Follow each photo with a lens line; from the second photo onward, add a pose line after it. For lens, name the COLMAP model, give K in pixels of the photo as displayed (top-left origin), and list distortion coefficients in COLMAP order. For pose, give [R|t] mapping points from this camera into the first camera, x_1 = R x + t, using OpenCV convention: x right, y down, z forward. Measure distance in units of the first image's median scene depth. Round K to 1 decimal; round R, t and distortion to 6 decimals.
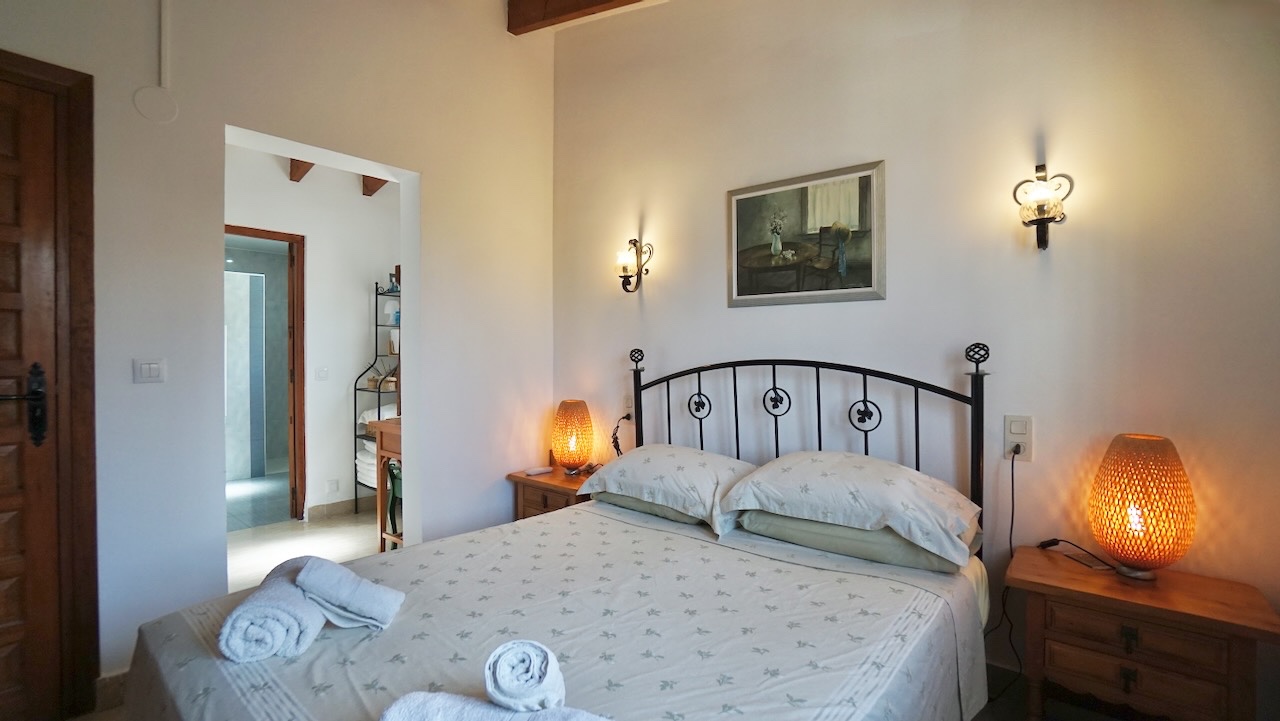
lens RADIAL K [[566.0, 0, 629.7], [0, 566.0, 366.2], [0, 0, 1]] dist [-0.066319, 0.024016]
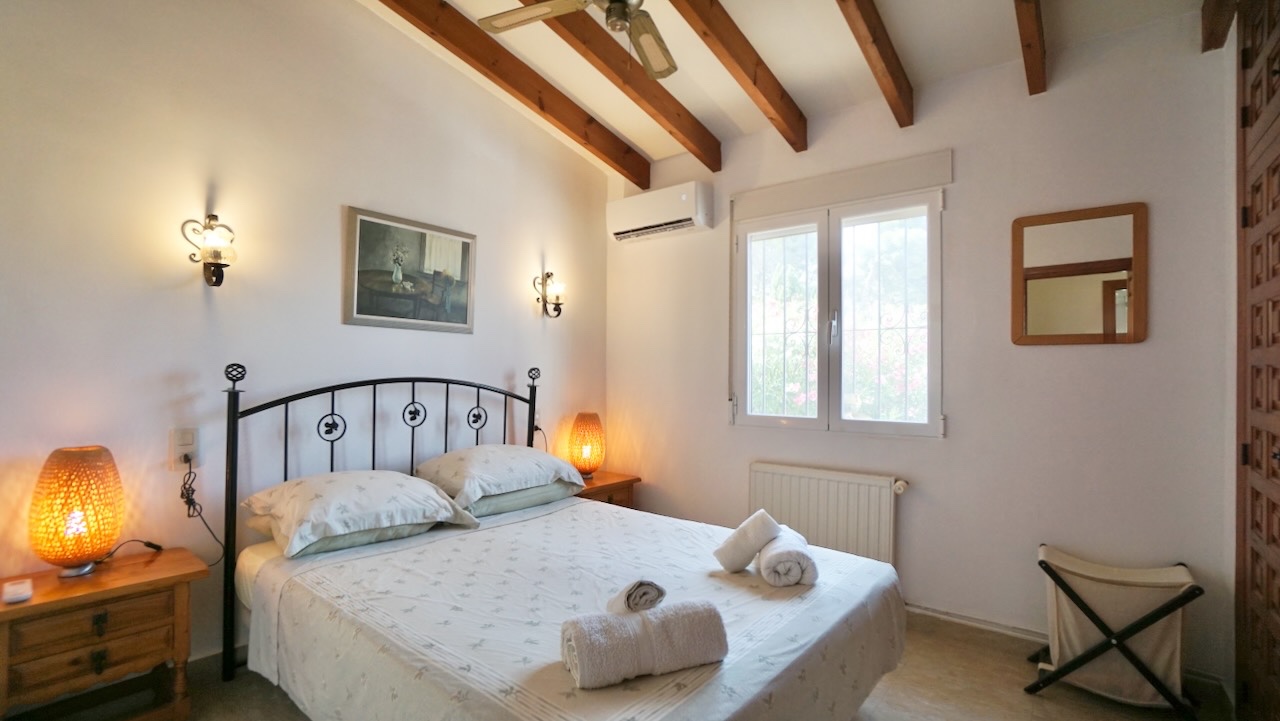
lens RADIAL K [[566.0, 0, 629.7], [0, 566.0, 366.2], [0, 0, 1]] dist [-0.066319, 0.024016]
pose [[-0.009022, 0.017489, 0.999806, -0.881370], [0.010911, 0.999789, -0.017391, -0.009795], [-0.999900, 0.010752, -0.009211, 0.572410]]
